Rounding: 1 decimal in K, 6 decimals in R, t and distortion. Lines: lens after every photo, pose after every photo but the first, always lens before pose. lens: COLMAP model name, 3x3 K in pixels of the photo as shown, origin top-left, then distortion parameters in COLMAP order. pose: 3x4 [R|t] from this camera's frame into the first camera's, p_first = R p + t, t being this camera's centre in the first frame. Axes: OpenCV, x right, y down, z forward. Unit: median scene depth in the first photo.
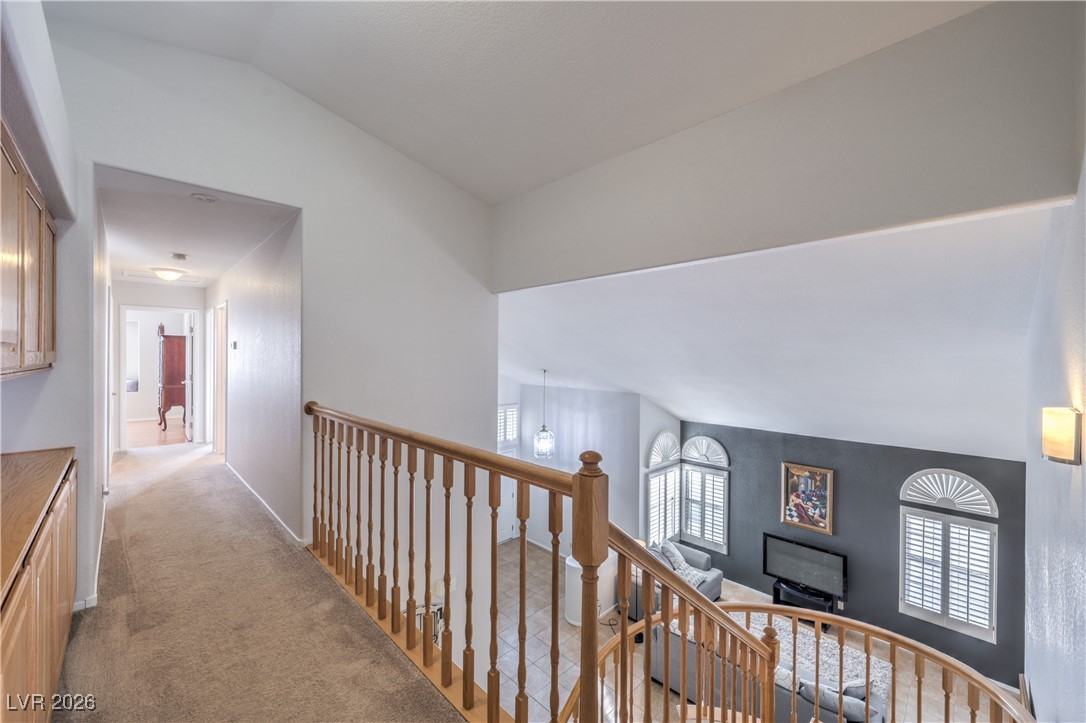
lens RADIAL K [[427.6, 0, 546.5], [0, 427.6, 362.2], [0, 0, 1]] dist [0.008496, 0.000119]
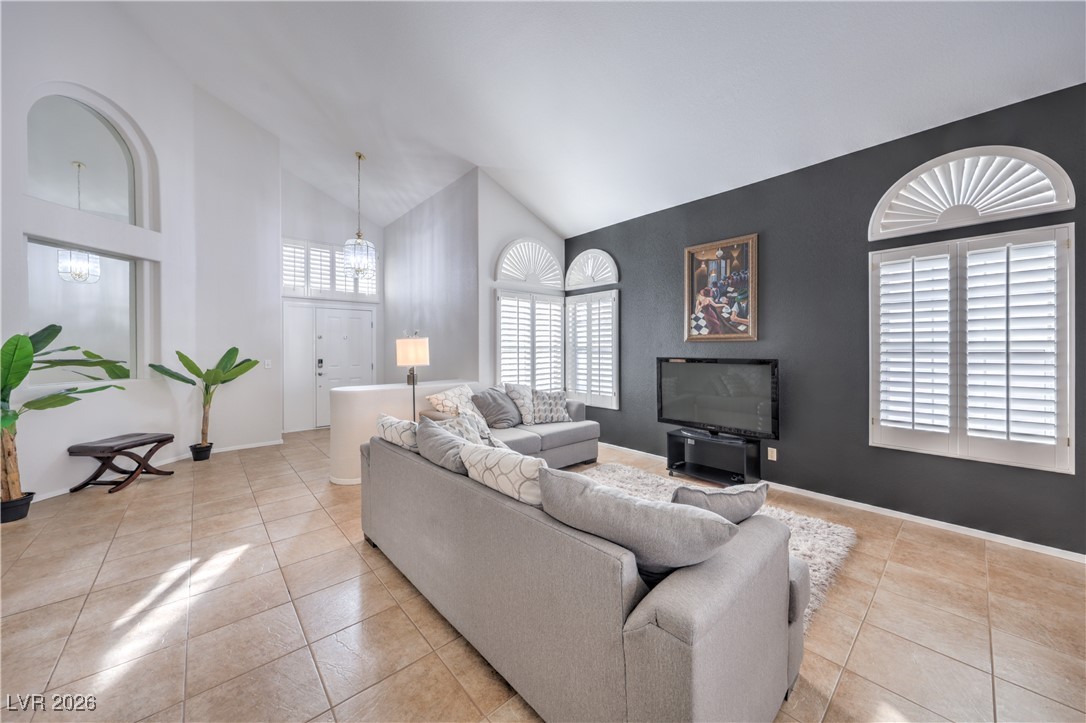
lens RADIAL K [[384.8, 0, 540.2], [0, 384.8, 351.5], [0, 0, 1]] dist [0.001170, -0.000045]
pose [[0.997734, -0.015610, -0.065441, 0.377663], [0.015252, 0.999866, -0.005954, 0.398015], [0.065525, 0.004942, 0.997839, 0.421022]]
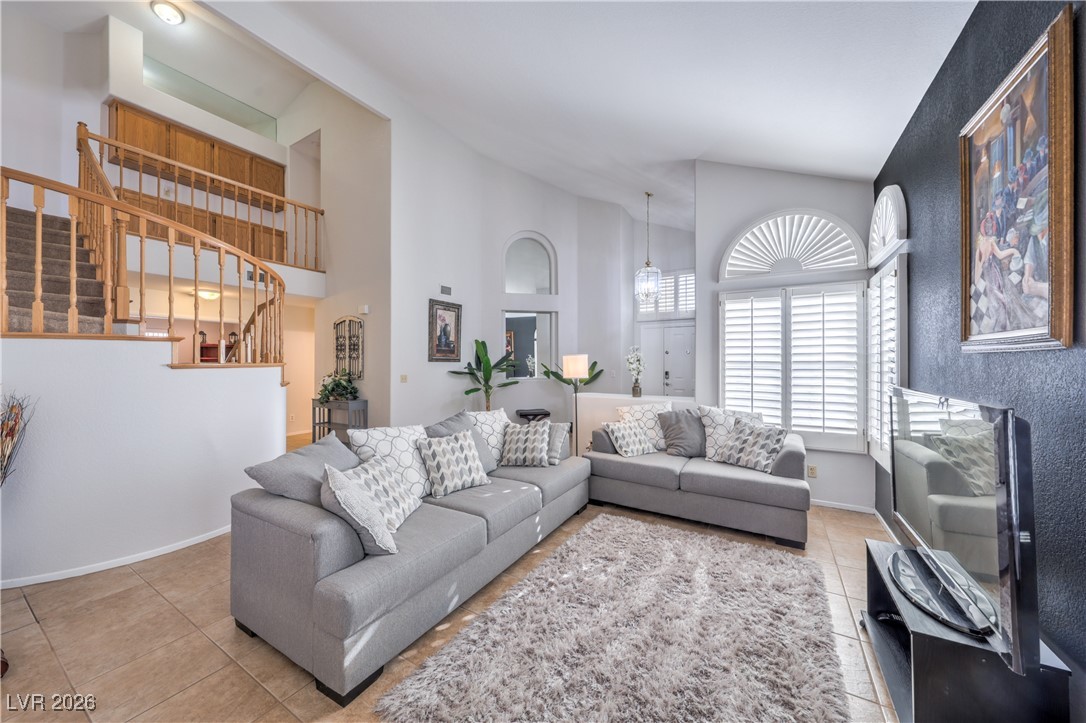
lens RADIAL K [[384.8, 0, 544.6], [0, 384.8, 361.0], [0, 0, 1]] dist [0.001170, -0.000045]
pose [[0.239772, -0.013787, -0.970731, 0.738644], [-0.008196, 0.999835, -0.016224, 0.394517], [0.970795, 0.011846, 0.239619, 0.705347]]
